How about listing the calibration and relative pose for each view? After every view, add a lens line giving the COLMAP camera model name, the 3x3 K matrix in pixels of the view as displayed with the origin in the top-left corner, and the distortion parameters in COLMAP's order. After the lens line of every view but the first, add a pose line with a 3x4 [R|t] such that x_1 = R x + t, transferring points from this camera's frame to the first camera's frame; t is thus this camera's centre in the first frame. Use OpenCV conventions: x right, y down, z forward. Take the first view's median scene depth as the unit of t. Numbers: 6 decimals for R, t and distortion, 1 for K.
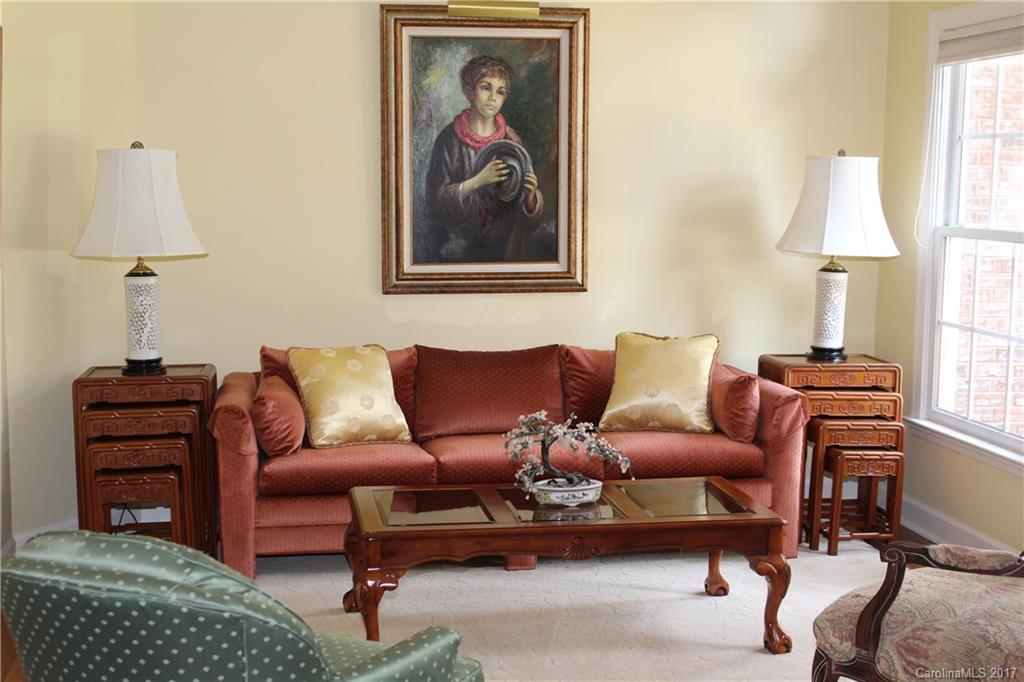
lens RADIAL K [[1439.9, 0, 512.5], [0, 1439.9, 333.8], [0, 0, 1]] dist [-0.038398, 0.000000]
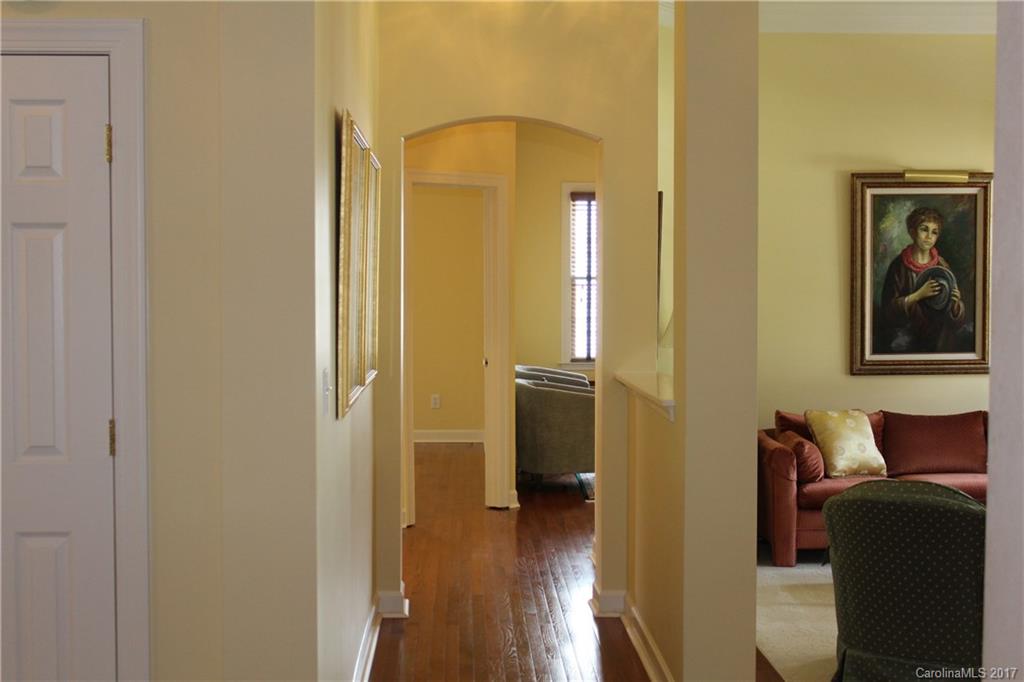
lens RADIAL K [[1439.9, 0, 512.2], [0, 1439.9, 349.0], [0, 0, 1]] dist [-0.038398, 0.000000]
pose [[0.992731, -0.005013, -0.120247, -0.252111], [-0.002872, 0.997861, -0.065315, 0.040017], [0.120318, 0.065185, 0.990593, -0.442122]]
